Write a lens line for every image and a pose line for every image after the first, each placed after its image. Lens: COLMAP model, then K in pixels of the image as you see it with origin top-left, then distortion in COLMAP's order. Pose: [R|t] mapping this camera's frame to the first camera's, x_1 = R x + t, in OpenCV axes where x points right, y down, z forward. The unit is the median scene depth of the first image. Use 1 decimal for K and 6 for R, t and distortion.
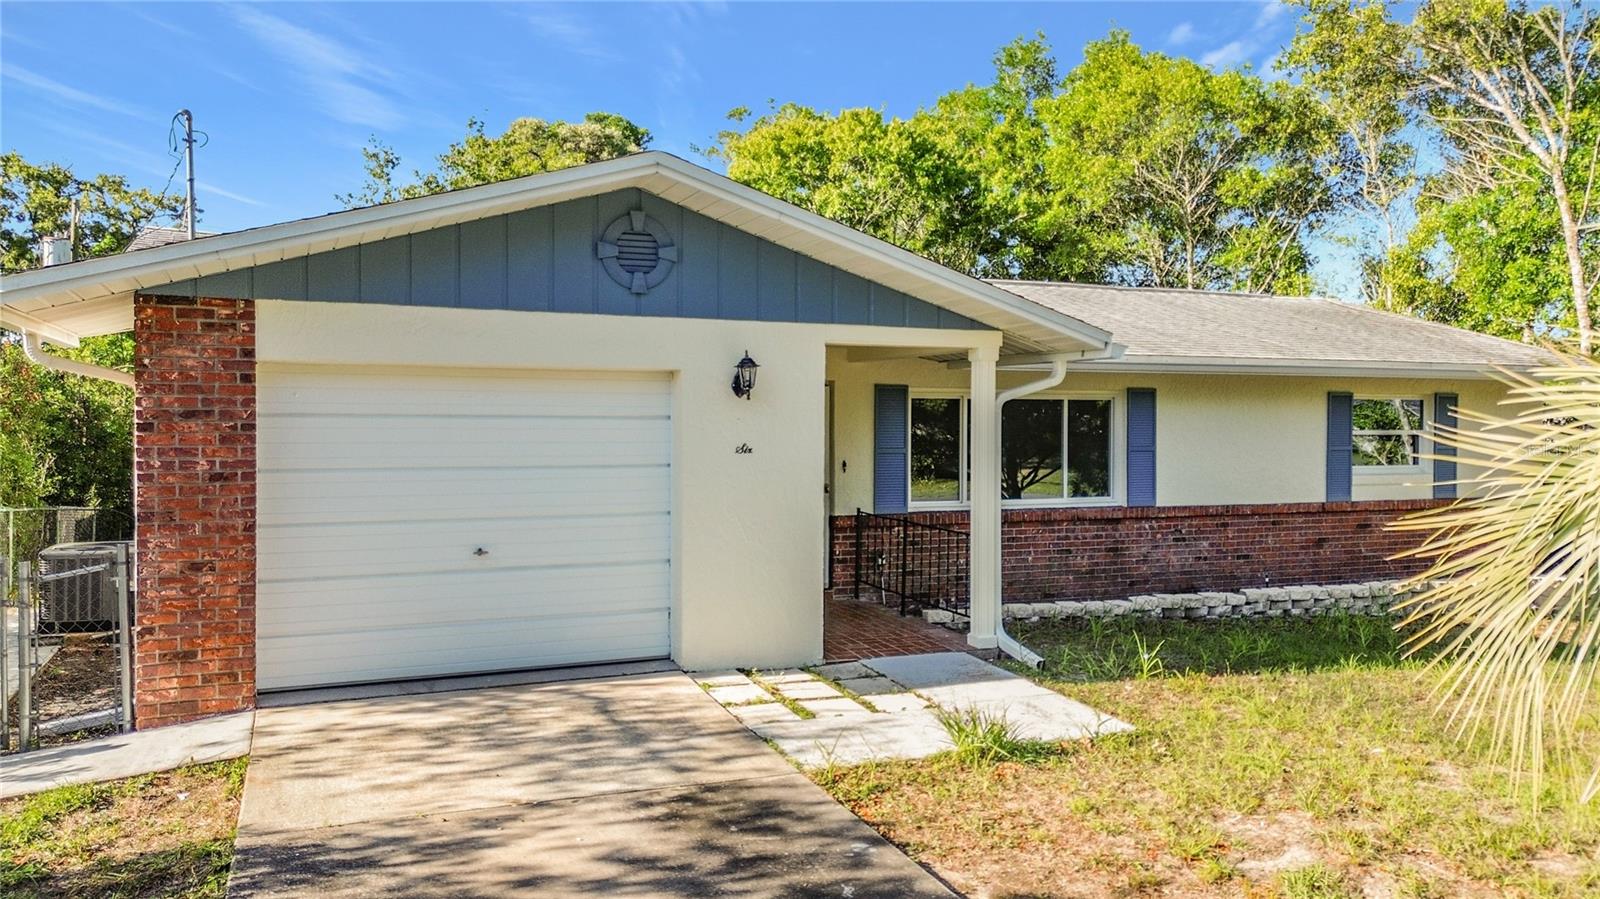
lens RADIAL K [[1171.7, 0, 769.5], [0, 1171.7, 433.4], [0, 0, 1]] dist [0.080415, -0.076998]
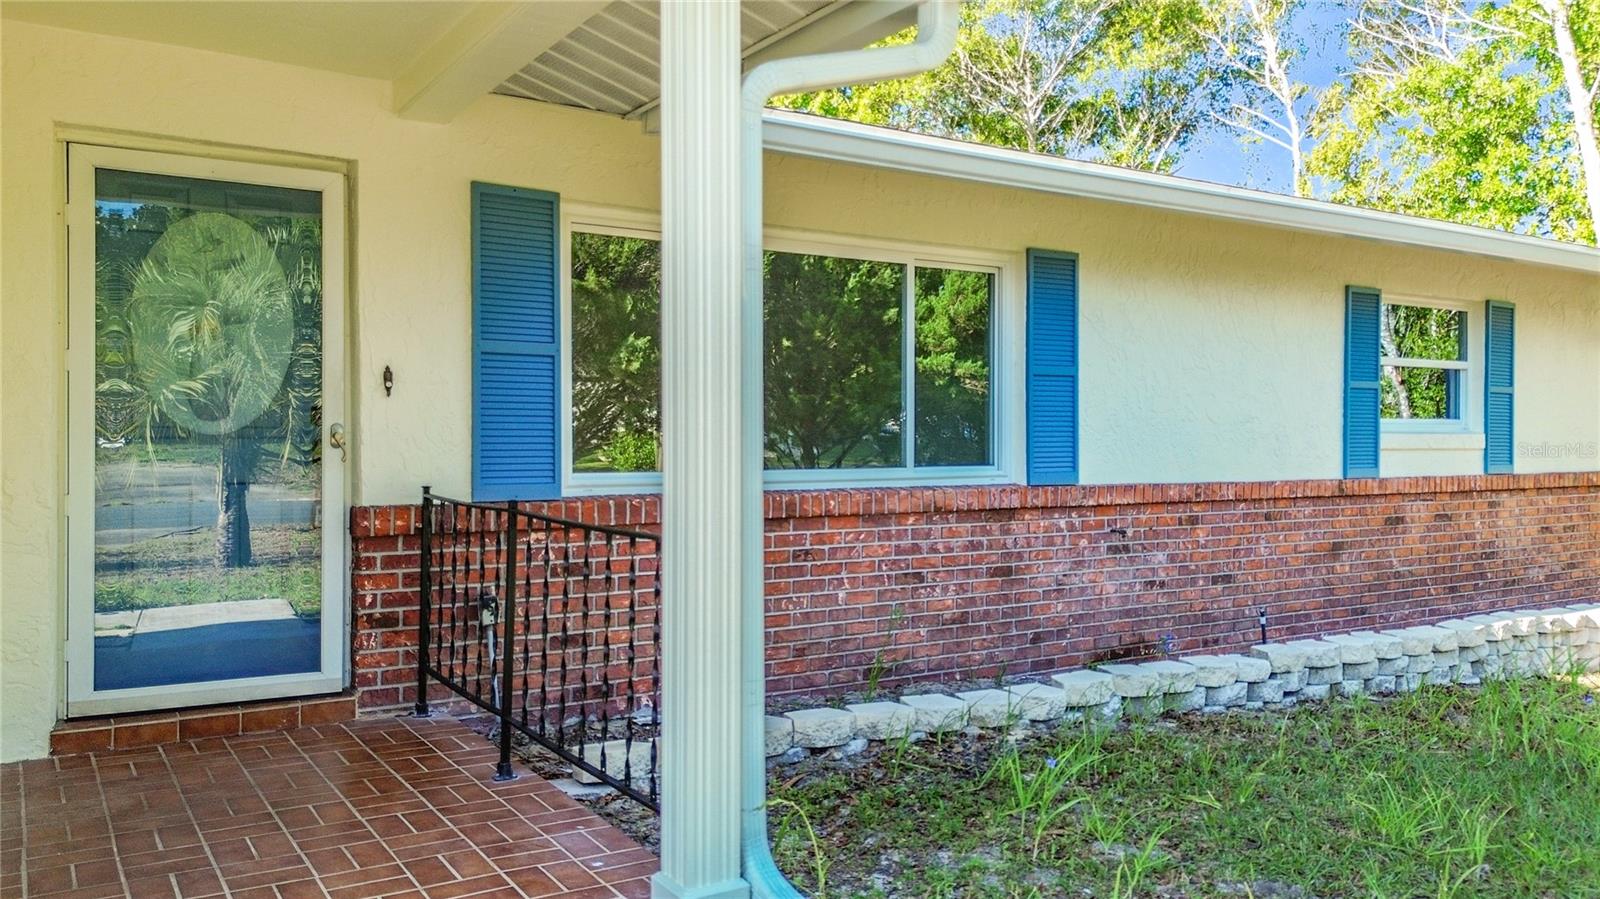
lens RADIAL K [[1188.1, 0, 774.0], [0, 1188.1, 445.4], [0, 0, 1]] dist [0.083280, -0.083545]
pose [[0.985345, -0.004474, 0.170513, 0.114632], [0.005832, 0.999955, -0.007467, 0.050059], [-0.170471, 0.008352, 0.985327, 0.537717]]
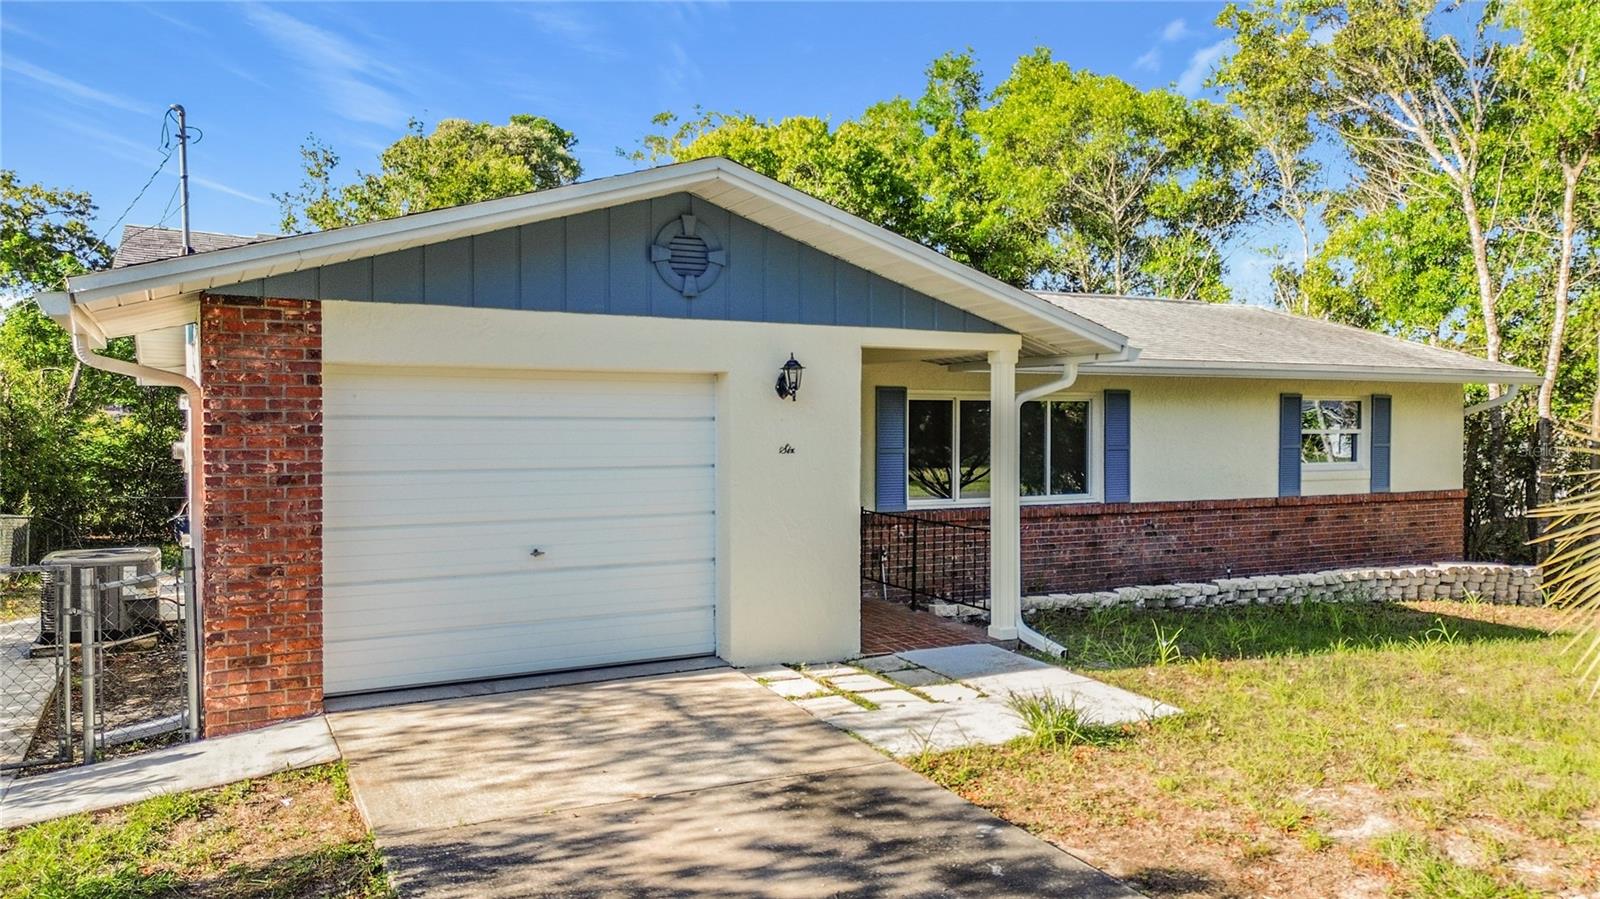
lens RADIAL K [[1155.8, 0, 772.9], [0, 1155.8, 444.5], [0, 0, 1]] dist [0.078193, -0.072938]
pose [[0.995907, -0.005255, 0.090234, -0.086675], [0.004605, 0.999962, 0.007404, 0.001048], [-0.090269, -0.006958, 0.995893, -0.002364]]
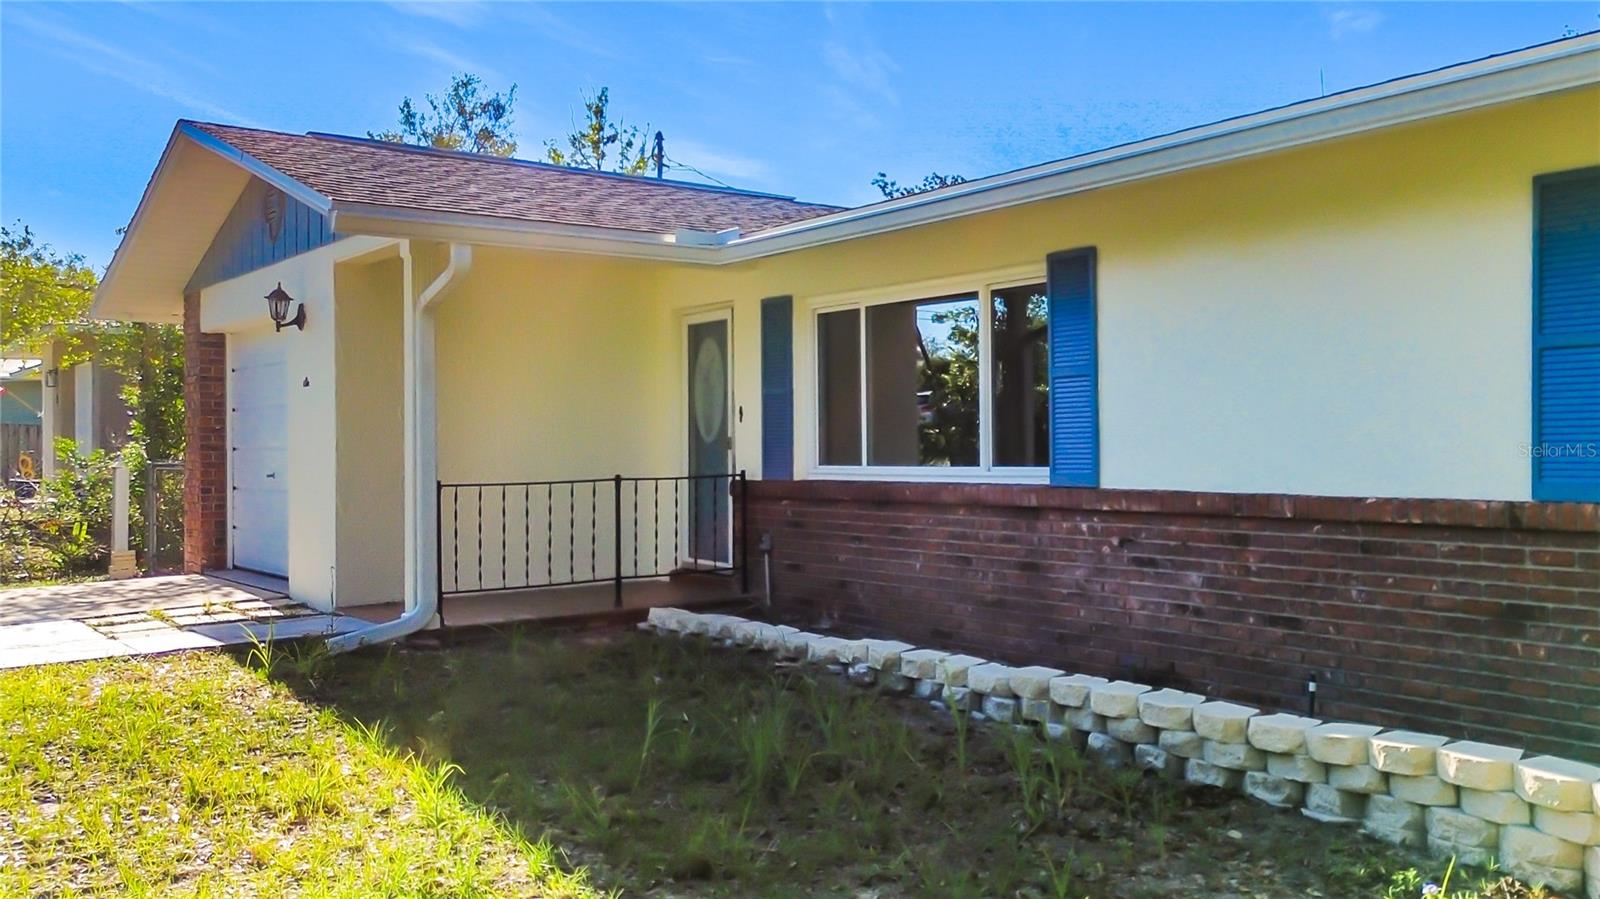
lens RADIAL K [[1406.6, 0, 1024.4], [0, 1406.6, 447.0], [0, 0, 1]] dist [0.093088, -0.159160]
pose [[0.319846, -0.005266, -0.947455, 0.907605], [-0.002966, 0.999974, -0.006559, 0.050945], [0.947465, 0.004908, 0.319822, 0.822670]]
